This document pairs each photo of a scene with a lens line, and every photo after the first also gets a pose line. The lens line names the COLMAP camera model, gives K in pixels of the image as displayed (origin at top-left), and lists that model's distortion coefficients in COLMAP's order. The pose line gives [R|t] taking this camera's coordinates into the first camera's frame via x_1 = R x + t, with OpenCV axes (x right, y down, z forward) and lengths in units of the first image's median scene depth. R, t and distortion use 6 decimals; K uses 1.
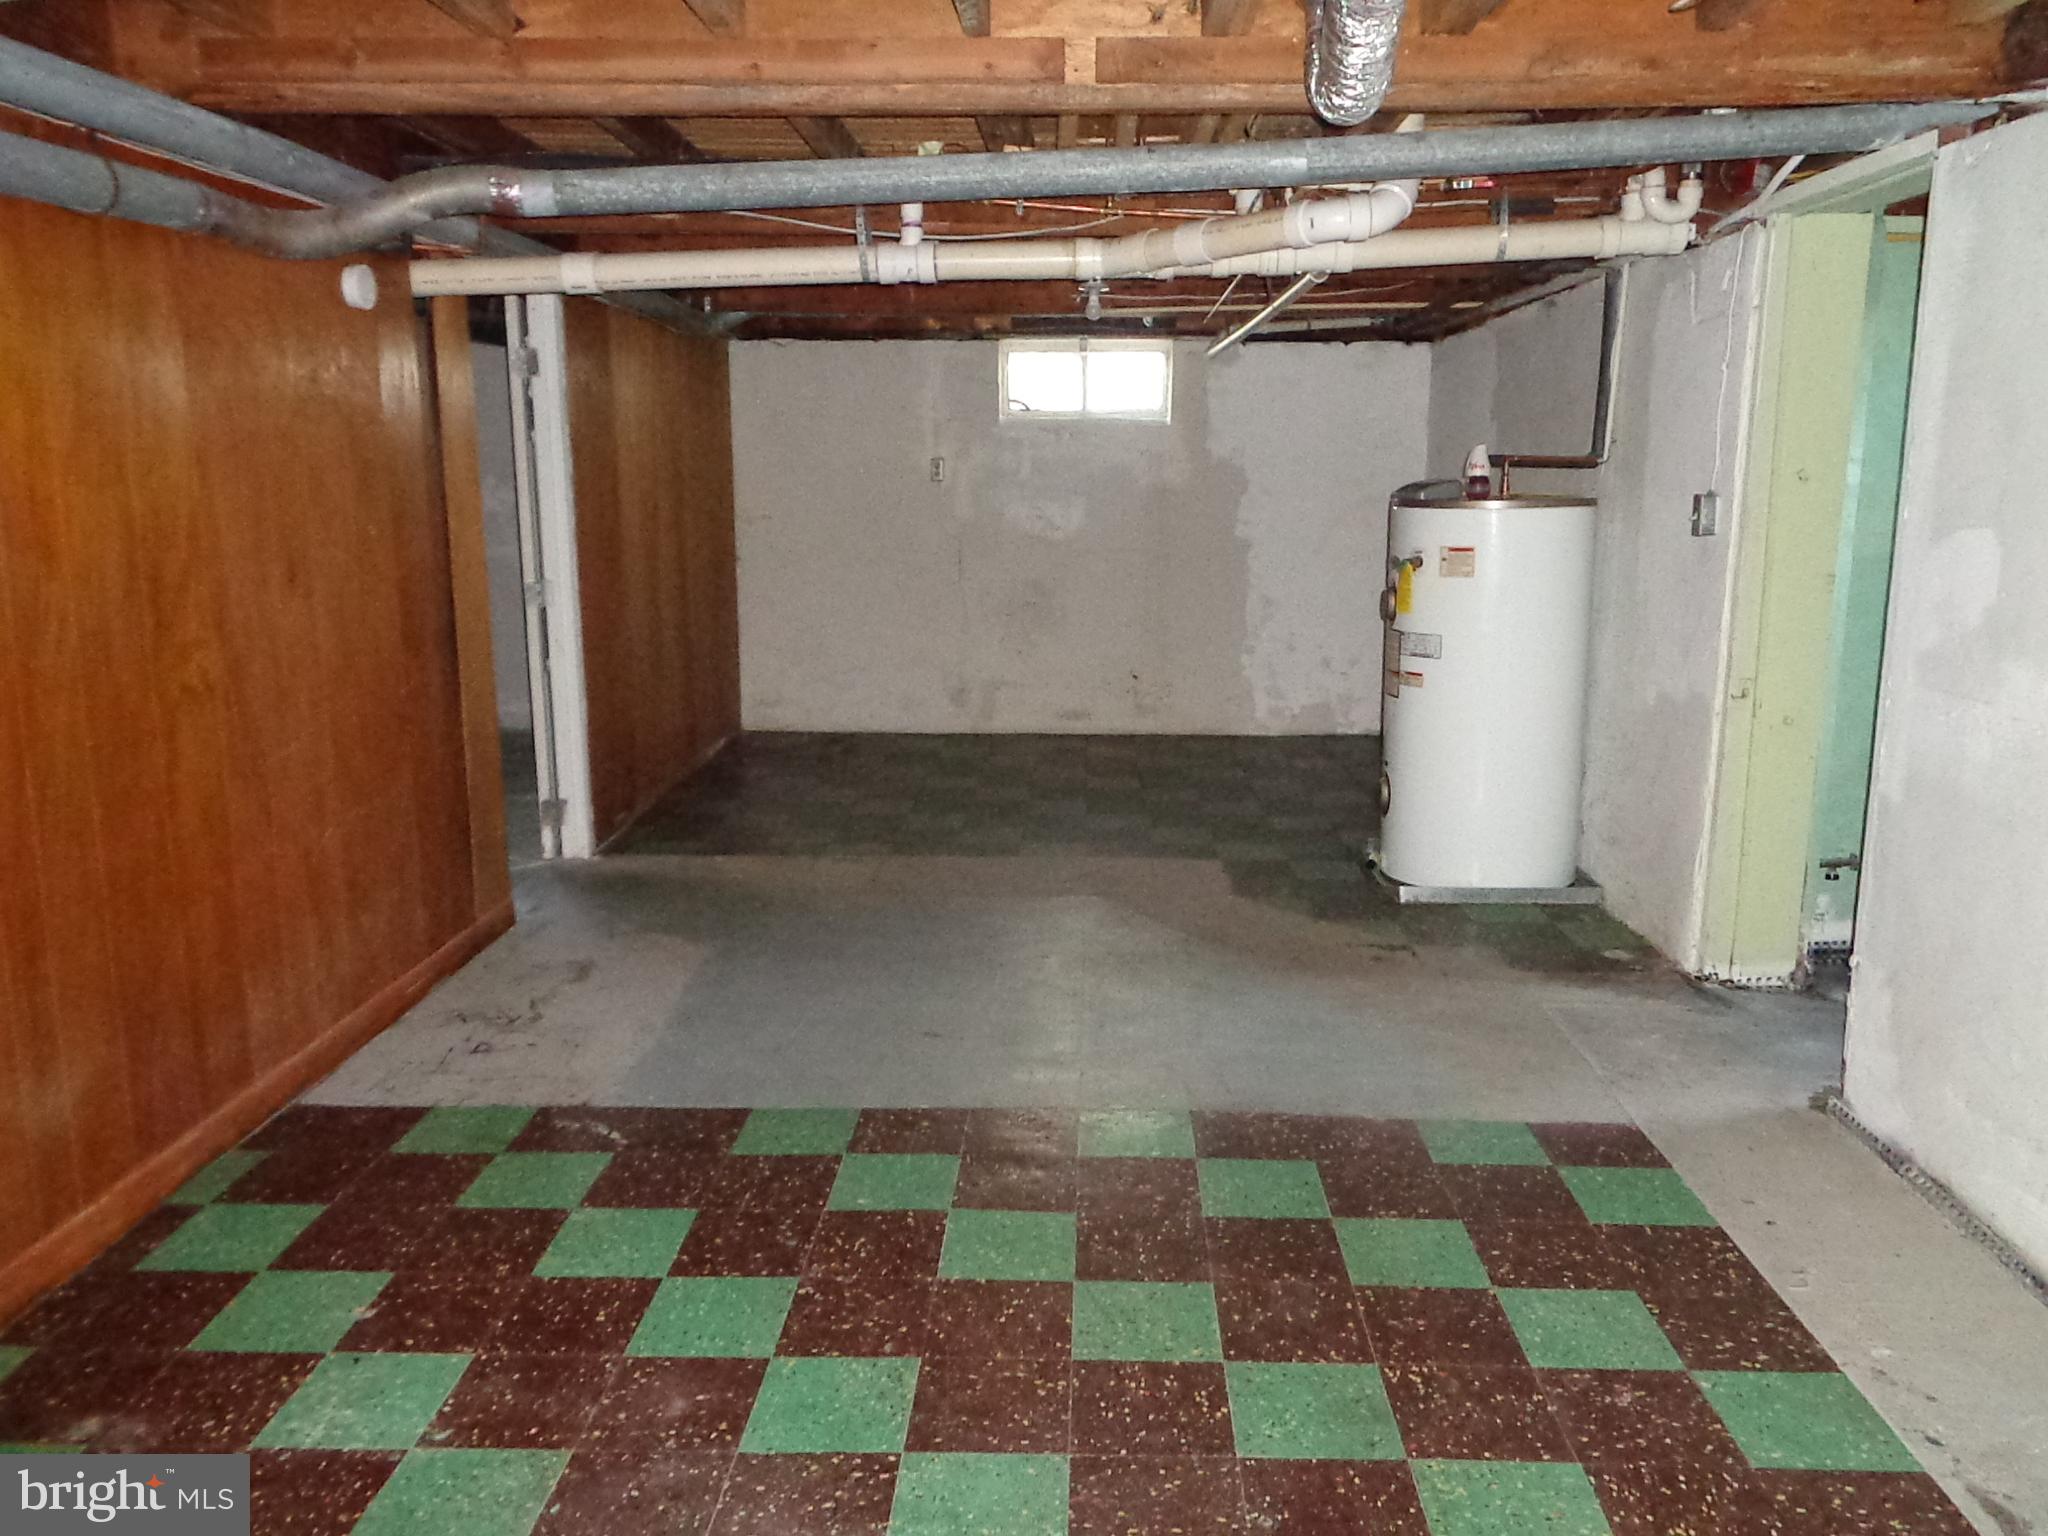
lens RADIAL K [[1539.6, 0, 1038.1], [0, 1539.6, 756.6], [0, 0, 1]] dist [0.003170, 0.005534]
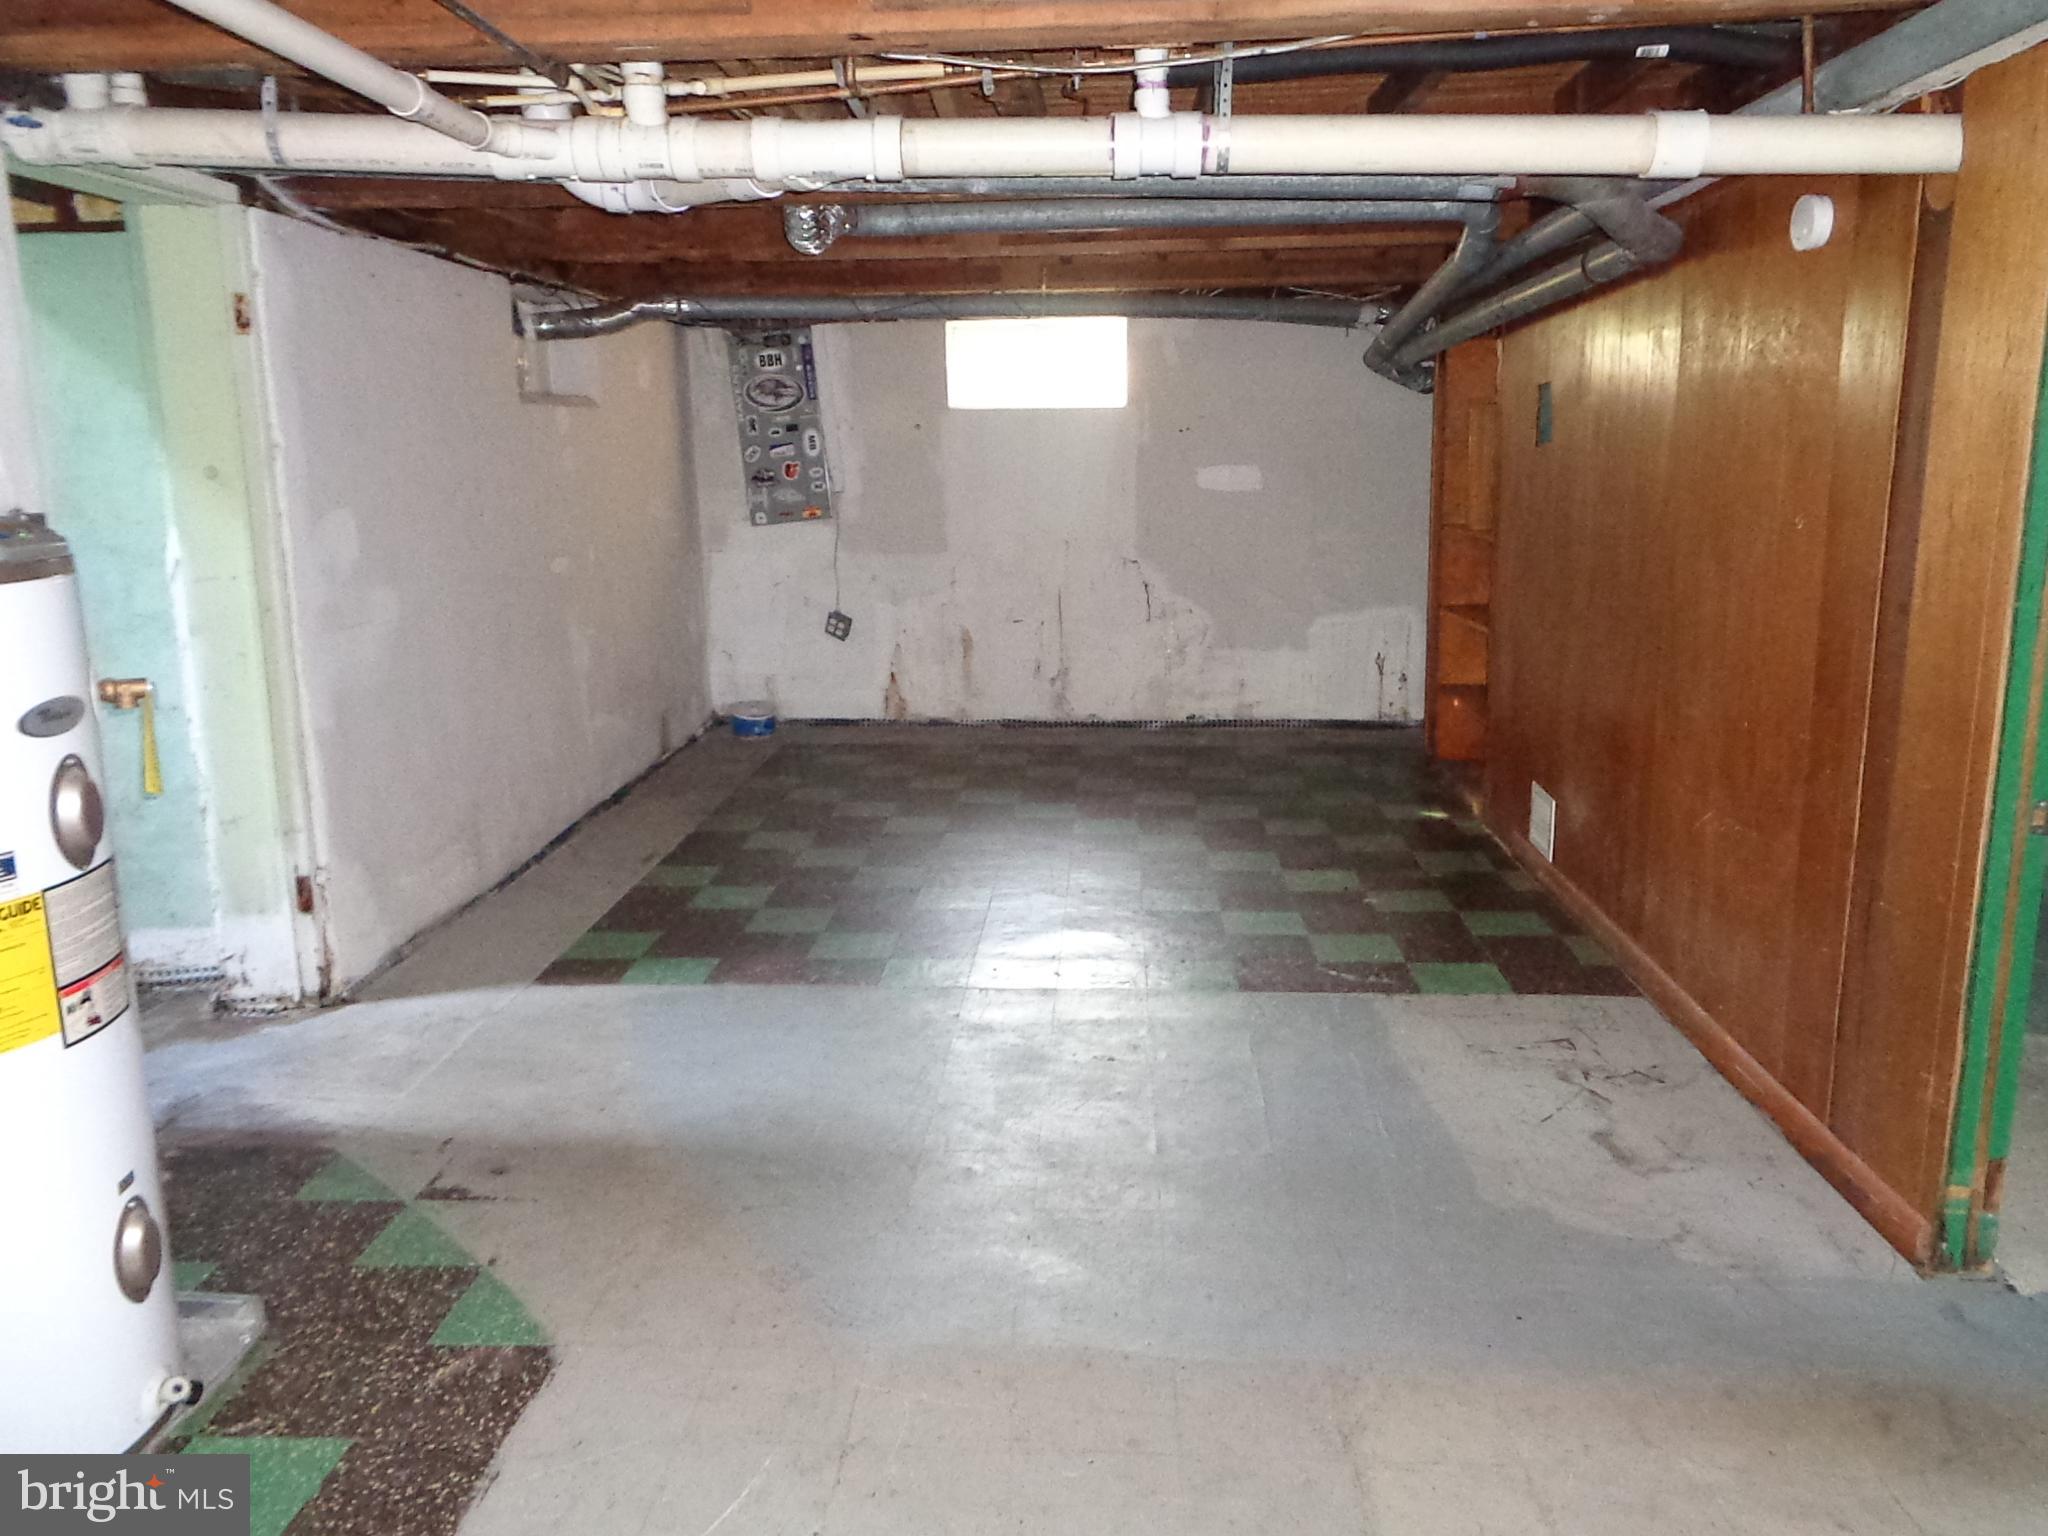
lens RADIAL K [[1539.6, 0, 1038.1], [0, 1539.6, 756.6], [0, 0, 1]] dist [0.003170, 0.005534]
pose [[-0.999830, 0.013367, 0.012687, -0.043400], [0.017143, 0.927275, 0.373989, -0.365548], [-0.006765, 0.374143, -0.927346, 1.916641]]
